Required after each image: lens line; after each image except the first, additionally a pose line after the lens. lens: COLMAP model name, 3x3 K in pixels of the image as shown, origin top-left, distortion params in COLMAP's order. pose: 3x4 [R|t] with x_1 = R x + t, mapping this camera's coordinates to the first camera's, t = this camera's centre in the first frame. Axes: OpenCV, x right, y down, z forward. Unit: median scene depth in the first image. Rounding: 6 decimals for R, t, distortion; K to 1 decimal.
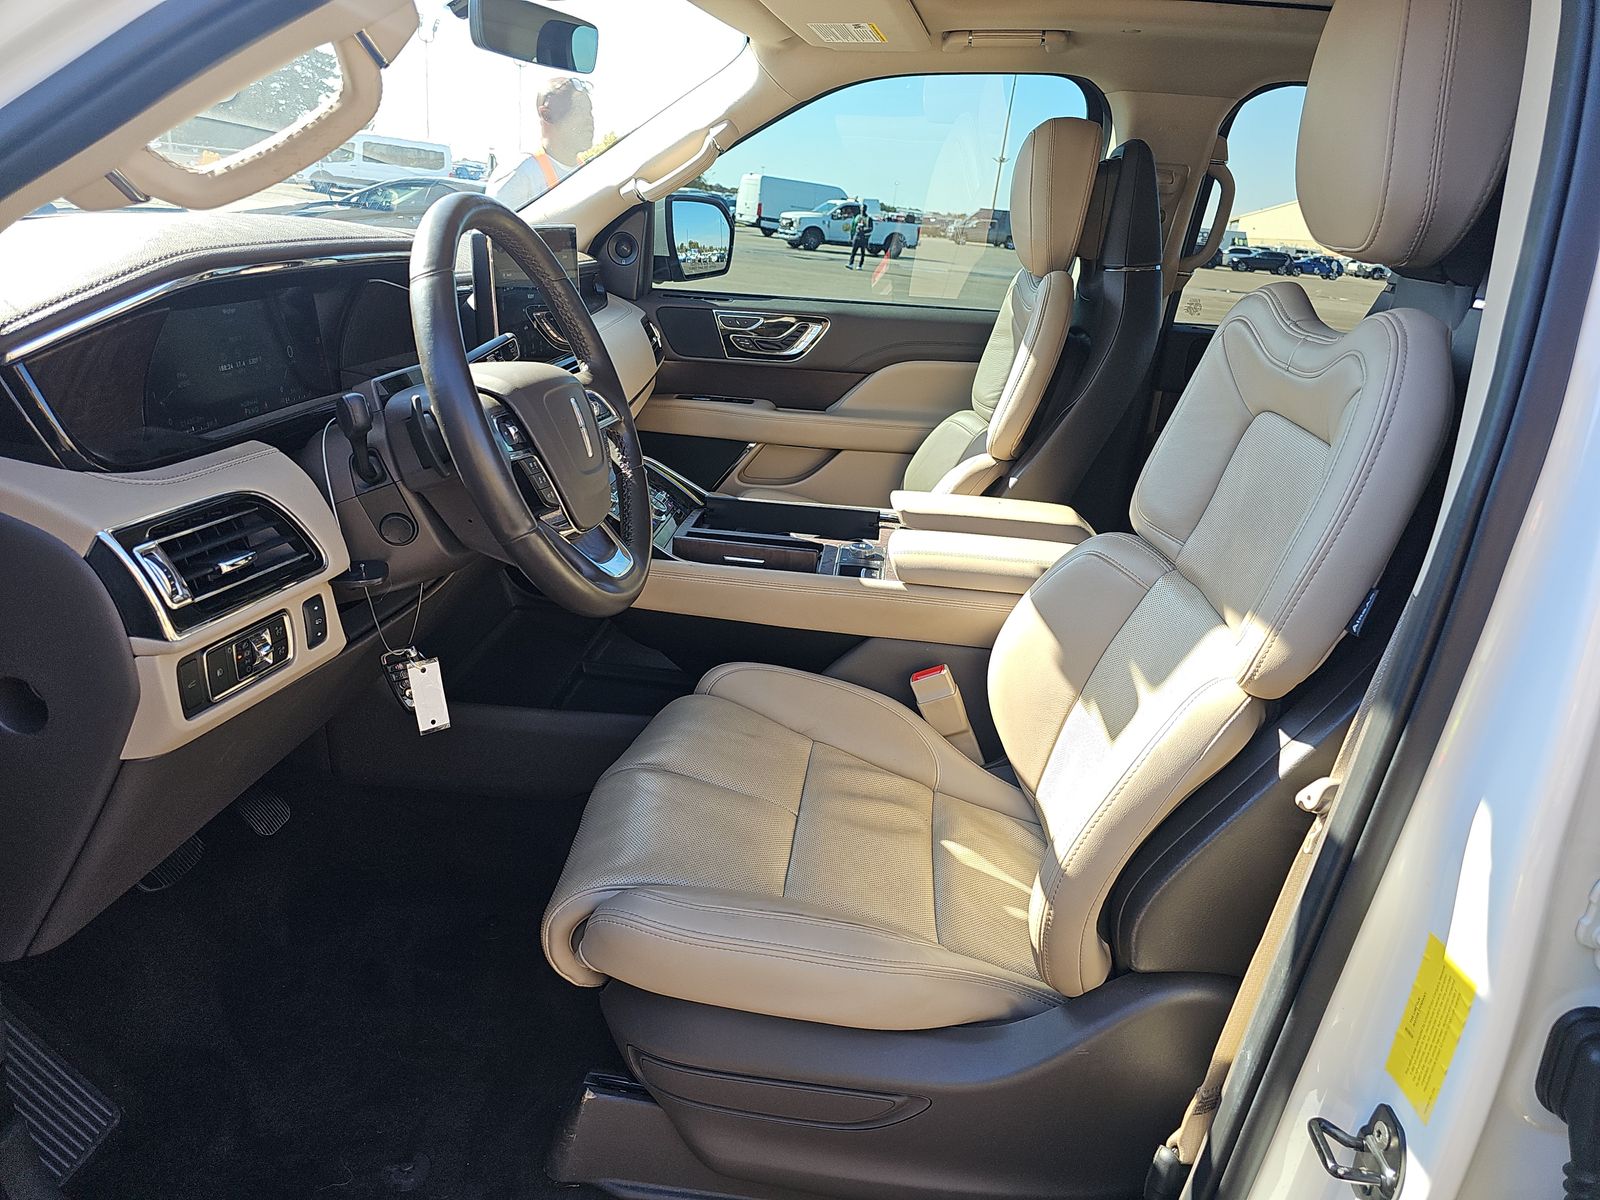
lens RADIAL K [[1059.1, 0, 806.5], [0, 1059.1, 602.2], [0, 0, 1]] dist [0.029718, -0.034873]
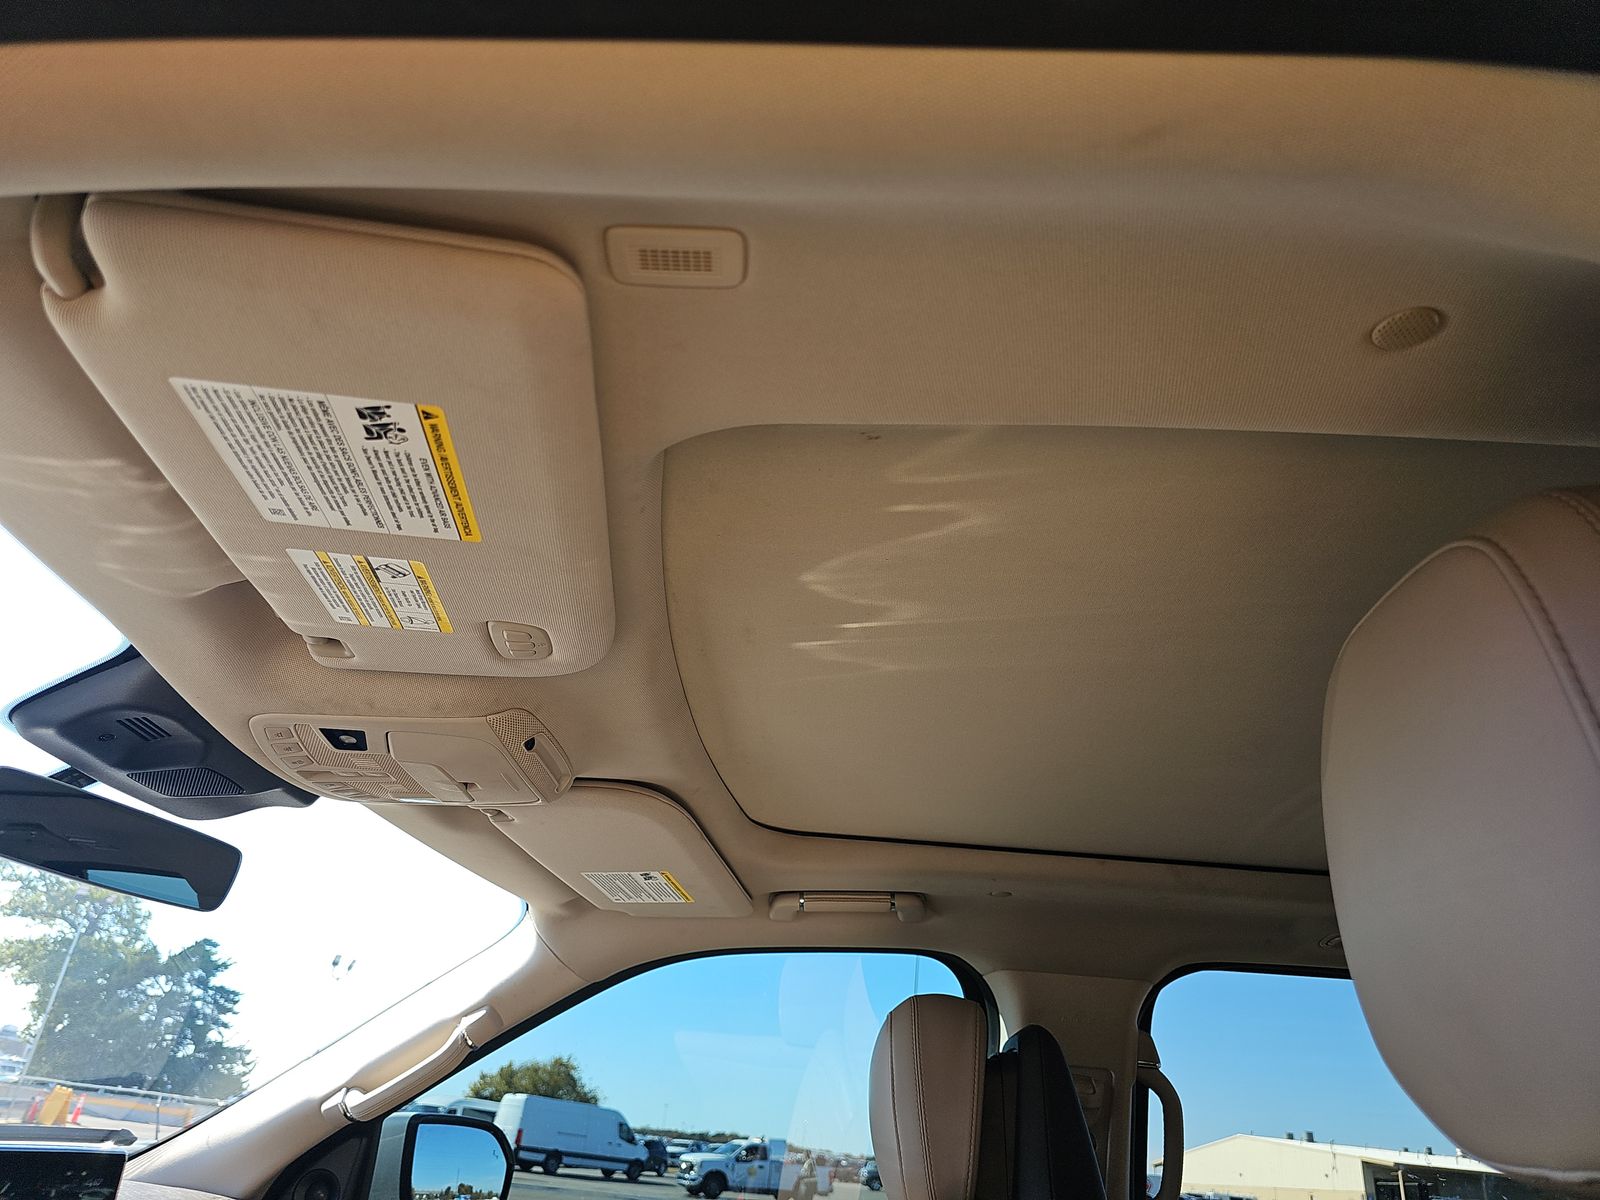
lens RADIAL K [[1059.1, 0, 798.2], [0, 1059.1, 594.4], [0, 0, 1]] dist [0.029718, -0.034873]
pose [[0.997299, 0.031250, 0.066462, 0.083362], [0.028341, 0.671105, -0.740820, -0.089473], [-0.067753, 0.740703, 0.668407, 0.276396]]
